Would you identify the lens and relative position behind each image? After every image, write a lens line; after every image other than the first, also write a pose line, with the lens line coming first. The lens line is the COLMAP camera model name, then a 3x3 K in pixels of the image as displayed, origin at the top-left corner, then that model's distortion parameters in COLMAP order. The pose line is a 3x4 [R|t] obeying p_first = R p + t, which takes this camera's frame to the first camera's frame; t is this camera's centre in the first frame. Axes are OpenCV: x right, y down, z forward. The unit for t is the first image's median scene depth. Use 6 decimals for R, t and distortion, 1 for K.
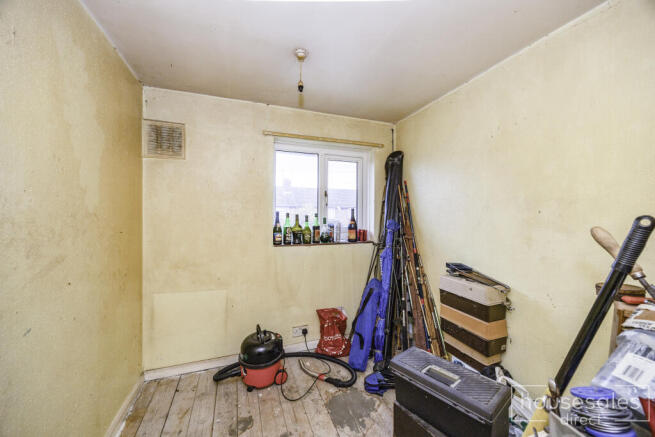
lens RADIAL K [[255.0, 0, 327.1], [0, 255.0, 214.6], [0, 0, 1]] dist [-0.001457, -0.000128]
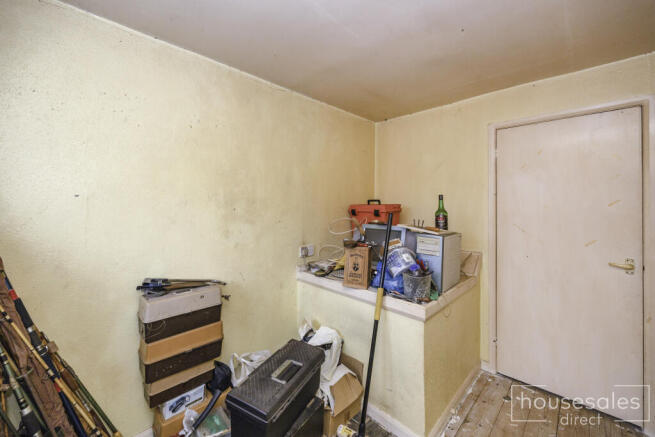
lens RADIAL K [[255.0, 0, 327.1], [0, 255.0, 214.6], [0, 0, 1]] dist [-0.001457, -0.000128]
pose [[-0.428496, -0.019496, 0.903333, -0.433282], [0.002573, 0.999737, 0.022797, -0.005359], [-0.903540, 0.012093, -0.428333, 1.075492]]
